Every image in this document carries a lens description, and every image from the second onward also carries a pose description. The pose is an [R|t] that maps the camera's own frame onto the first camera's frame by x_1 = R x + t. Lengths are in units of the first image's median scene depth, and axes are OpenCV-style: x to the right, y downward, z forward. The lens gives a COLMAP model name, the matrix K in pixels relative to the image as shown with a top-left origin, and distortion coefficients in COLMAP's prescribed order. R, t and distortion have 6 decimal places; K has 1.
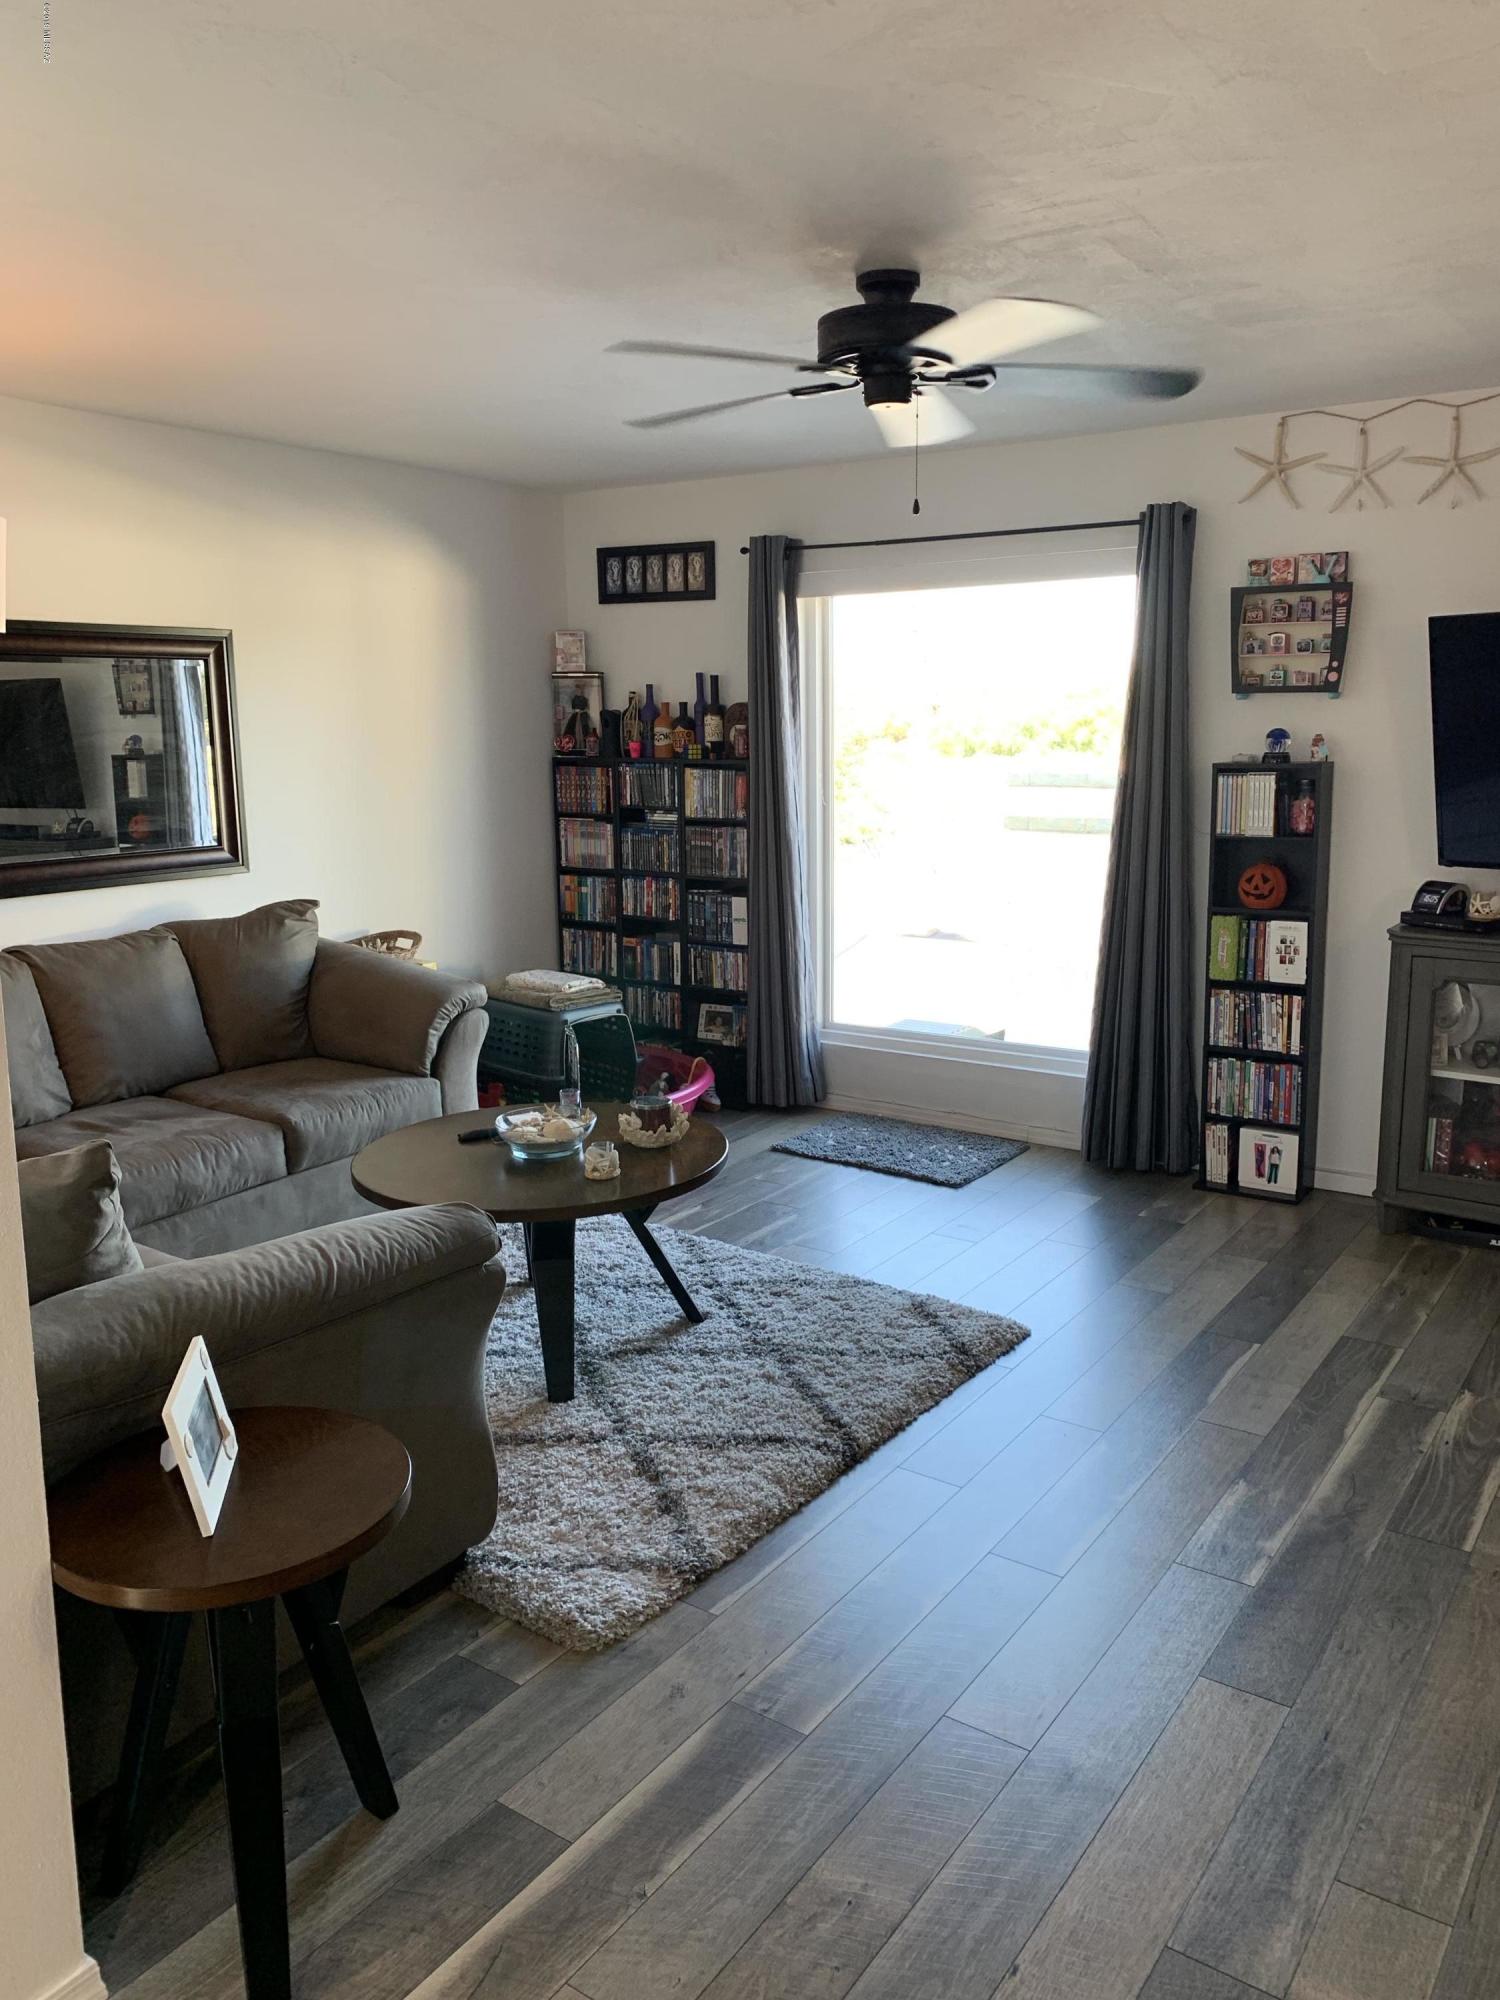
lens RADIAL K [[1526.1, 0, 737.1], [0, 1526.1, 982.7], [0, 0, 1]] dist [0.011379, -0.010221]
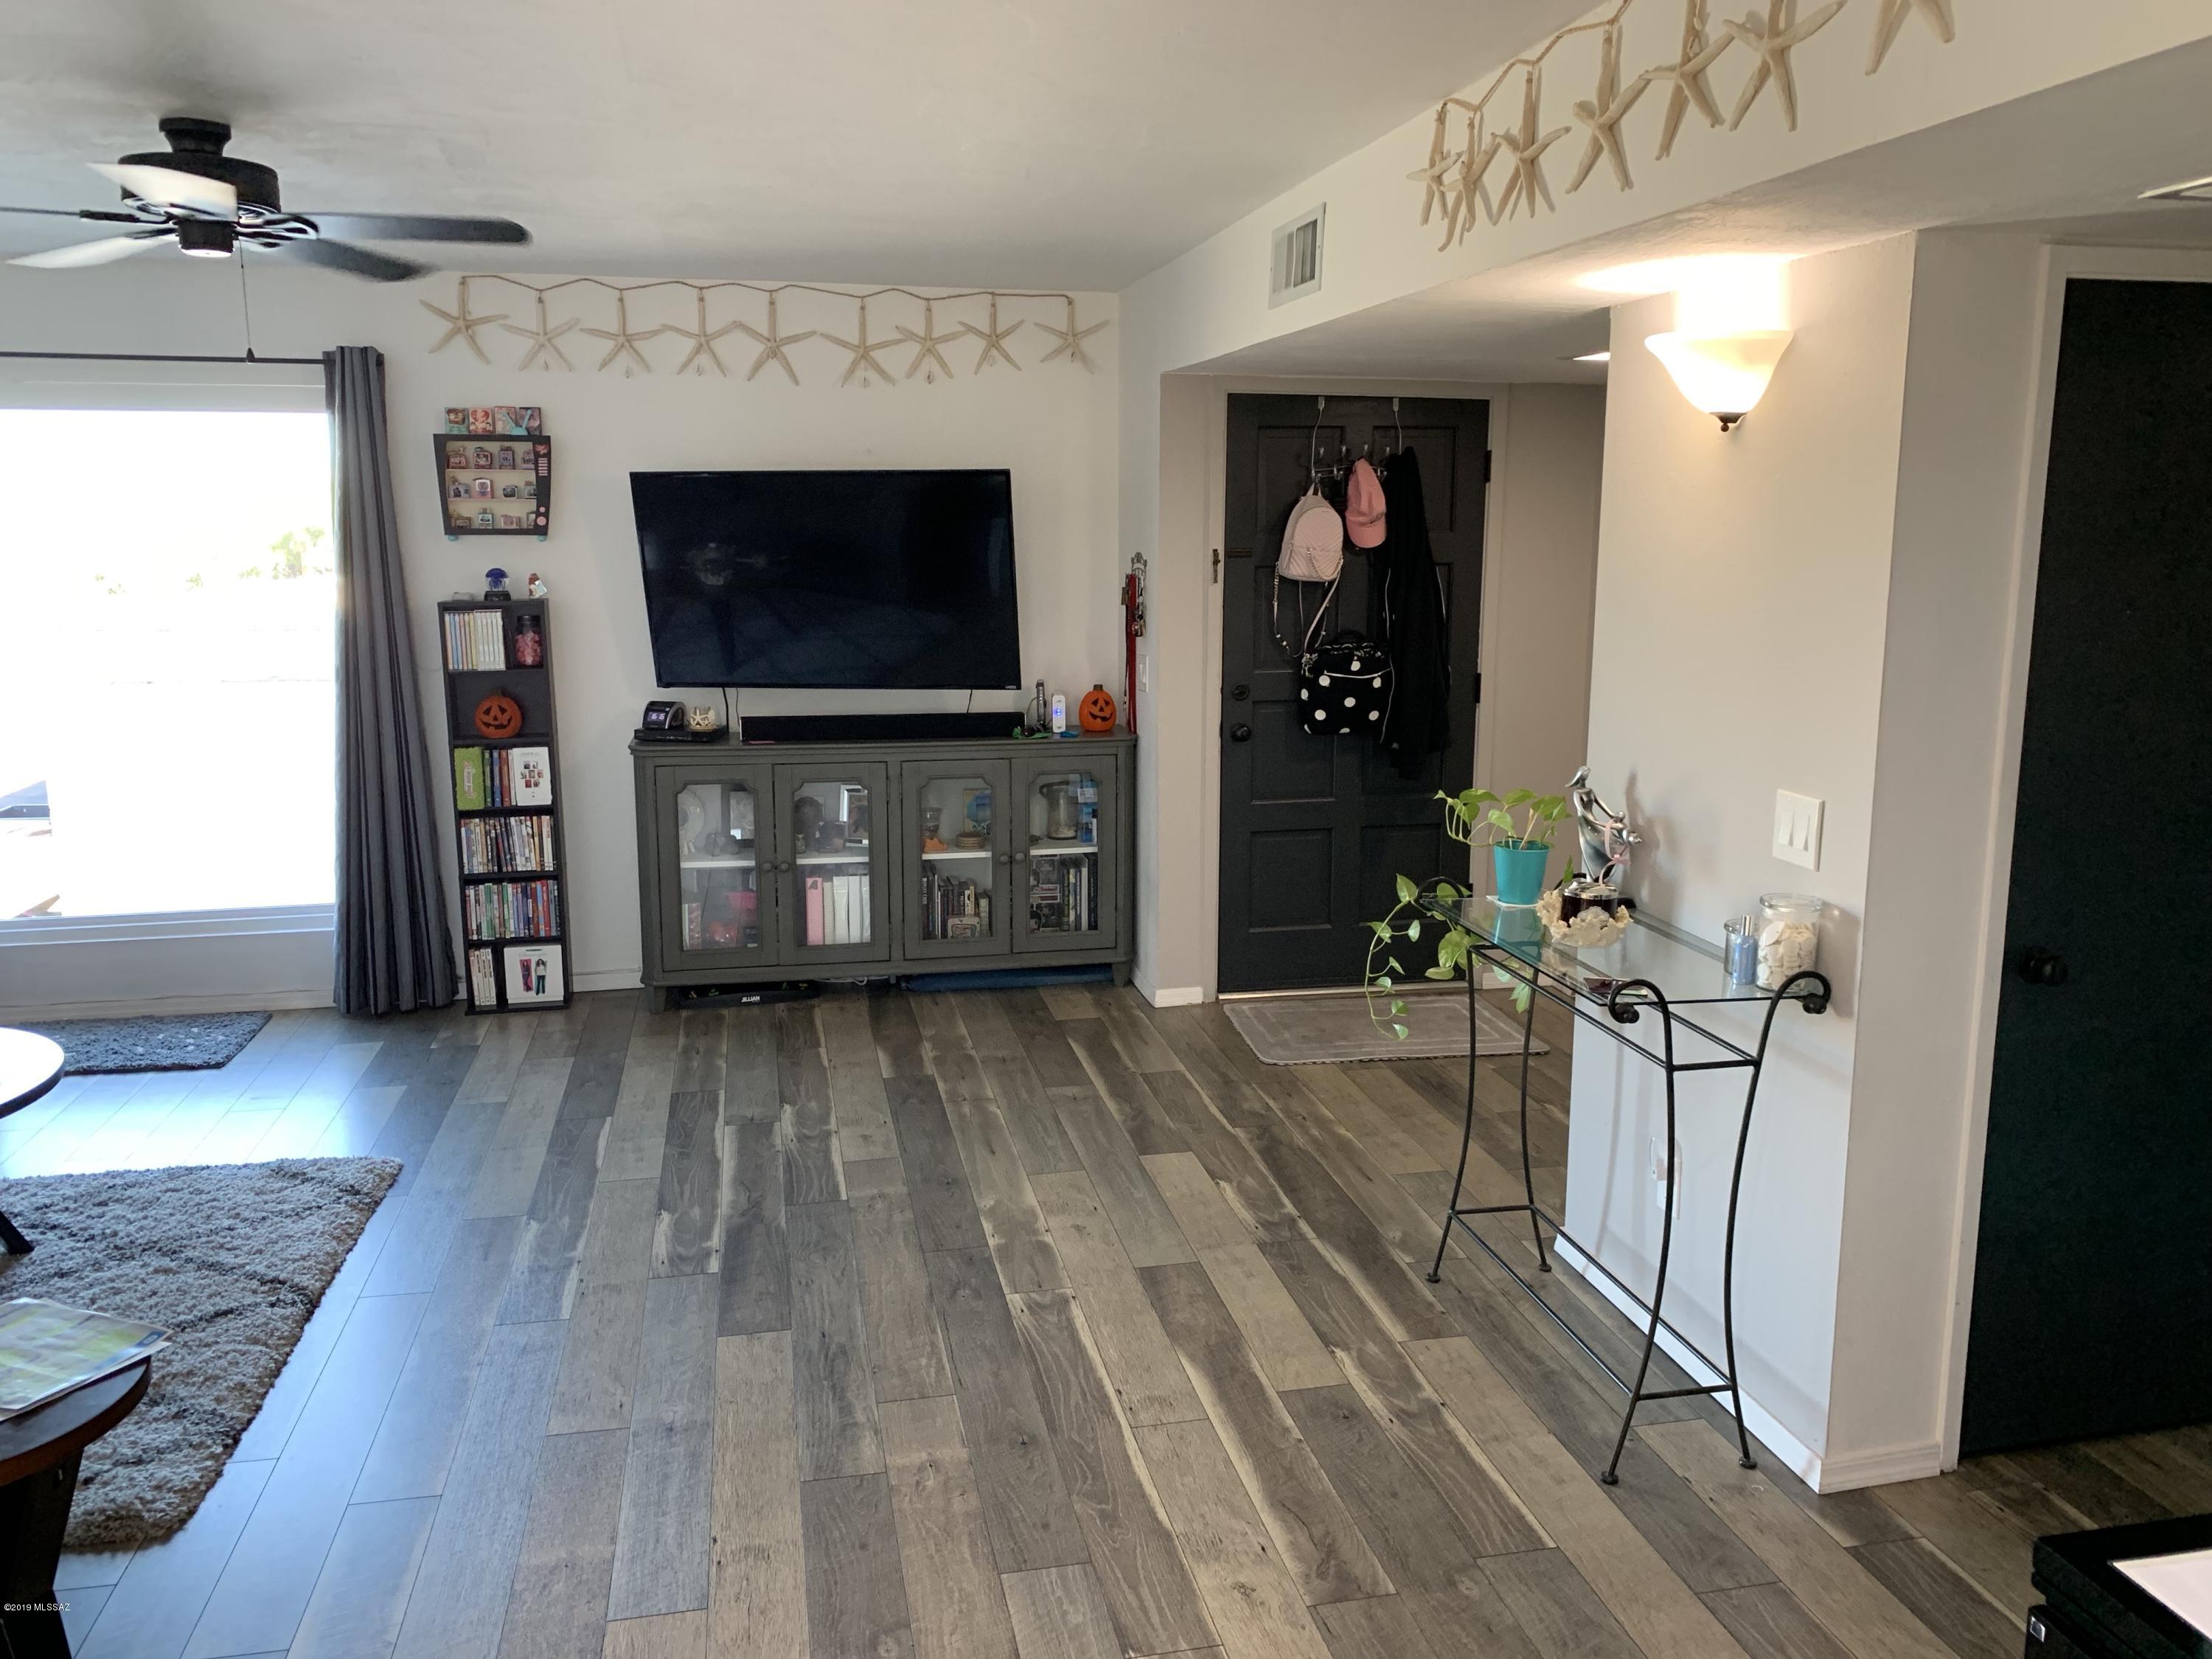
lens RADIAL K [[1687.8, 0, 1095.1], [0, 1687.8, 797.9], [0, 0, 1]] dist [0.011379, -0.010221]
pose [[0.685415, -0.106407, 0.720335, -0.221401], [0.124638, 0.991810, 0.027913, 0.011188], [-0.717406, 0.070649, 0.693064, -0.101709]]
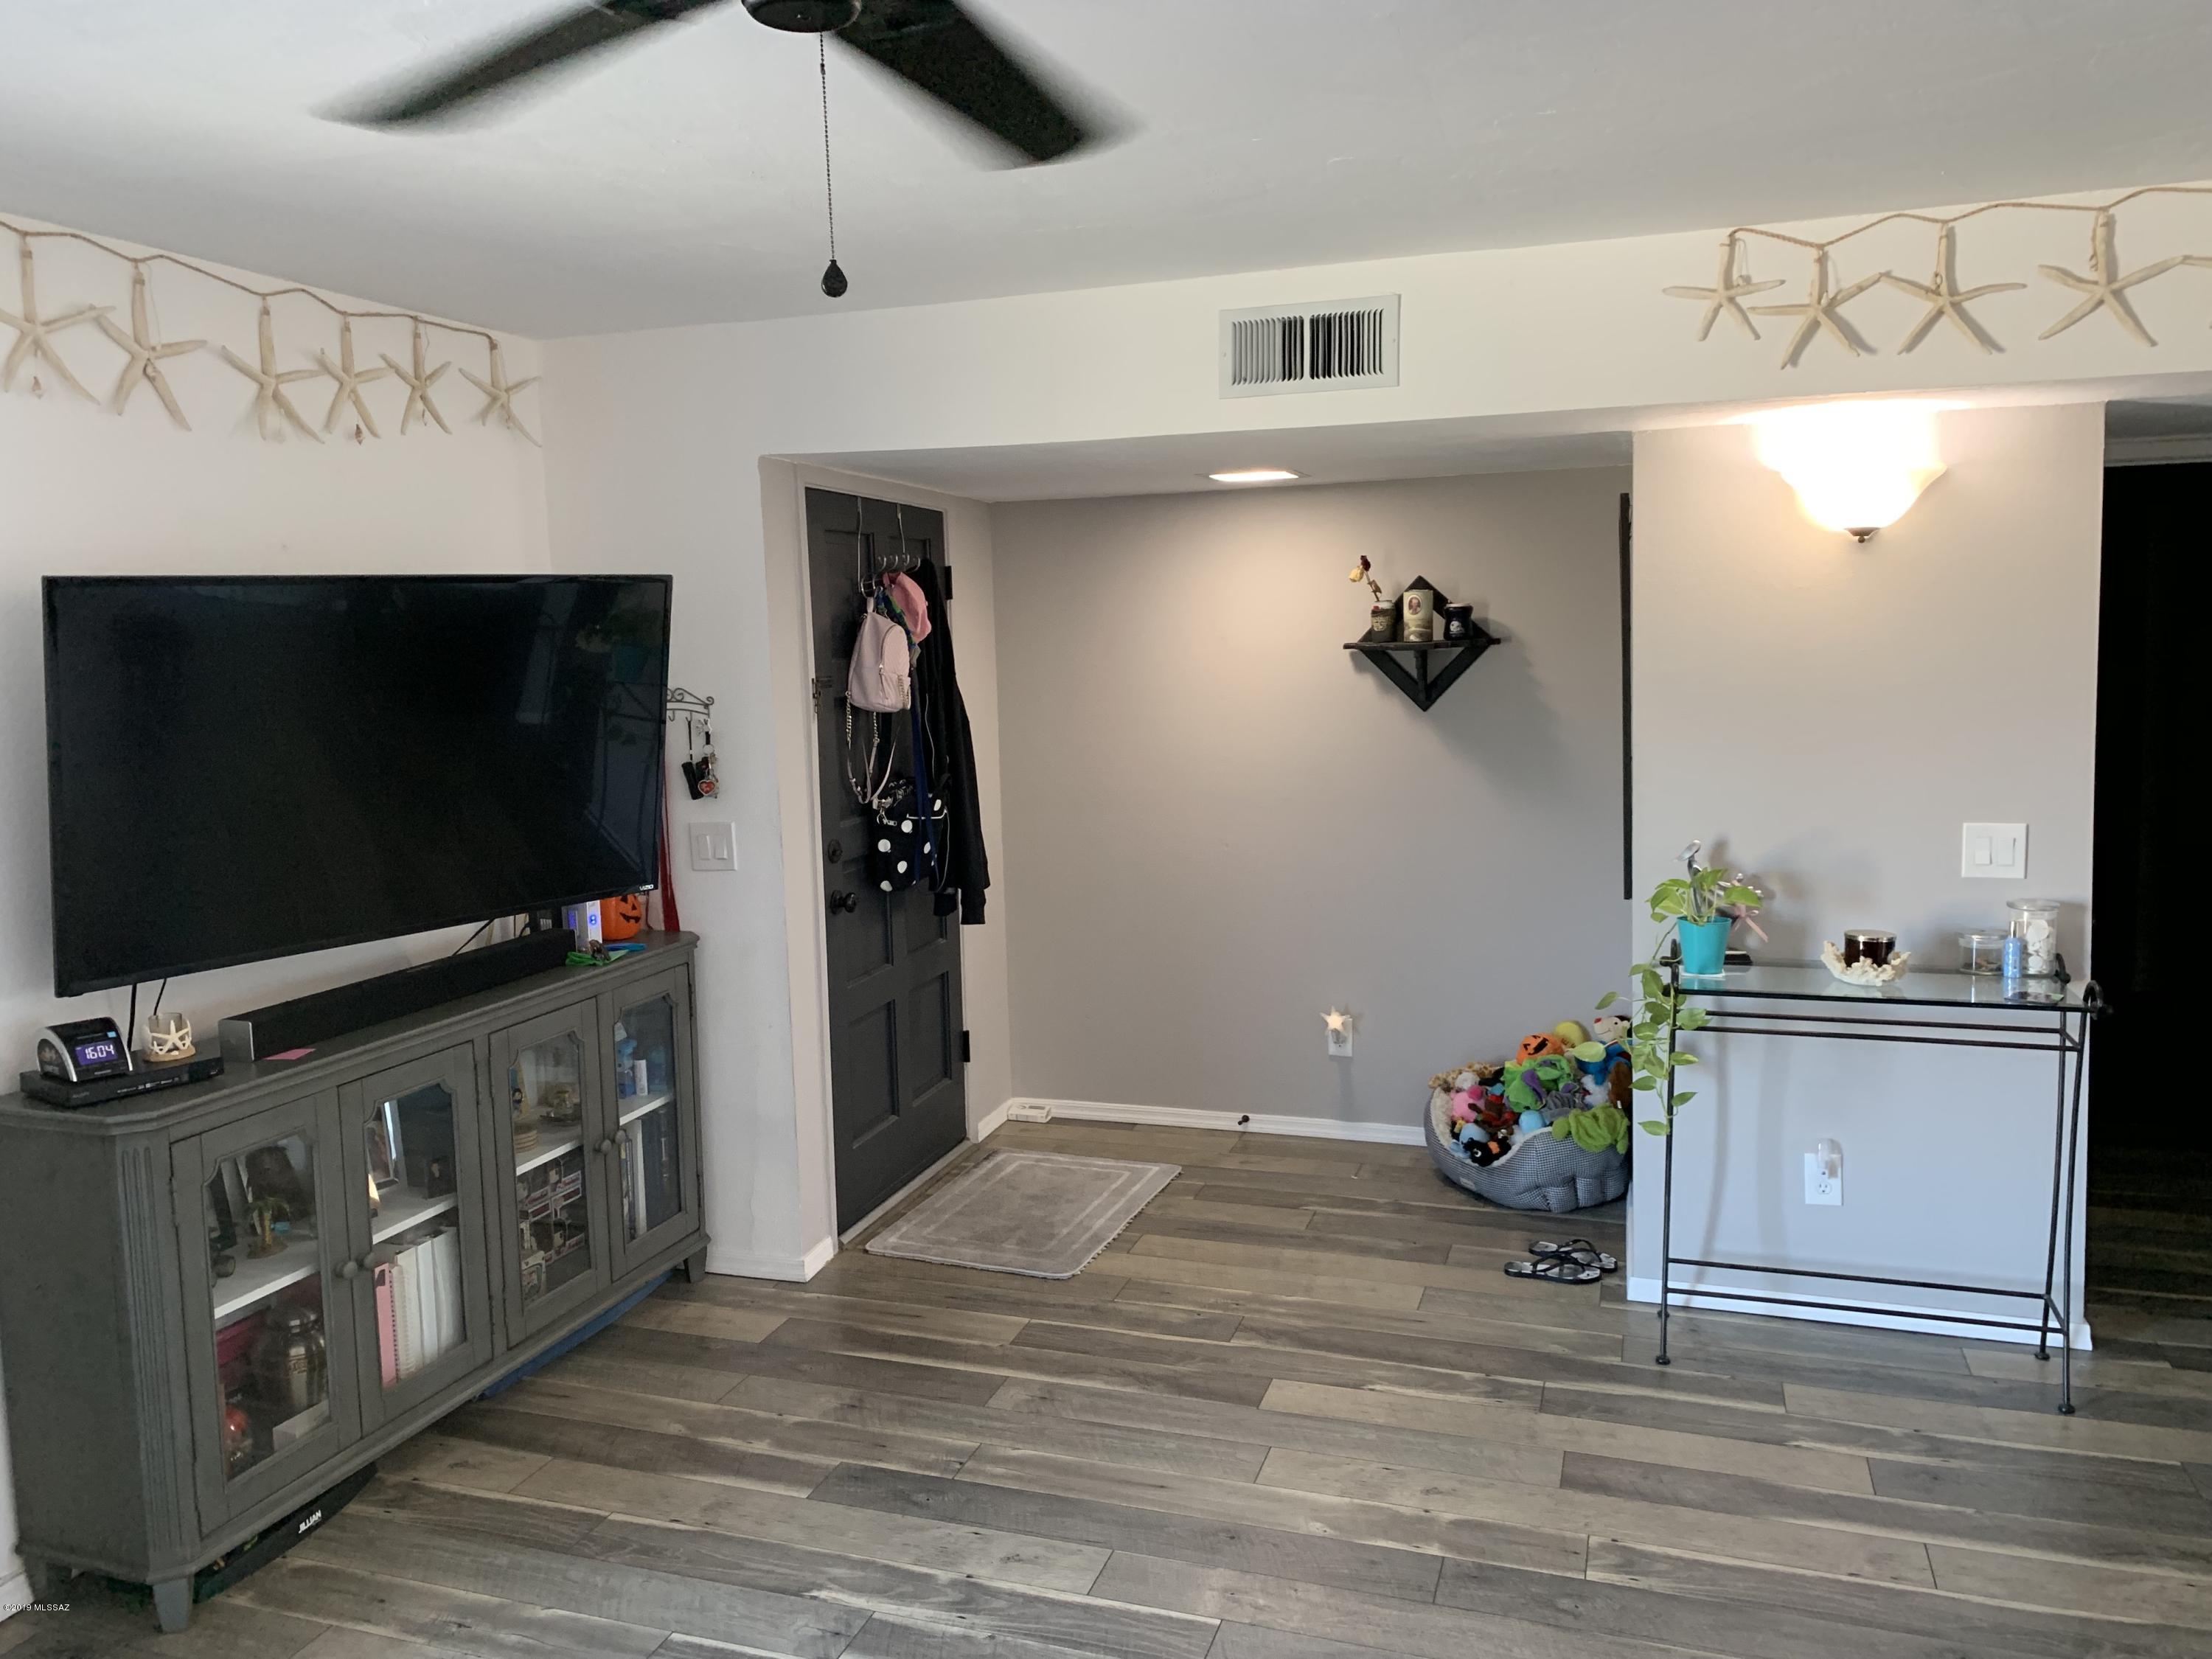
lens RADIAL K [[1724.2, 0, 1106.0], [0, 1724.2, 777.1], [0, 0, 1]] dist [0.007022, 0.005495]
pose [[-0.284000, -0.069915, 0.956272, -0.256281], [0.205488, 0.969727, 0.131926, -0.150080], [-0.936546, 0.233970, -0.261036, 0.716413]]
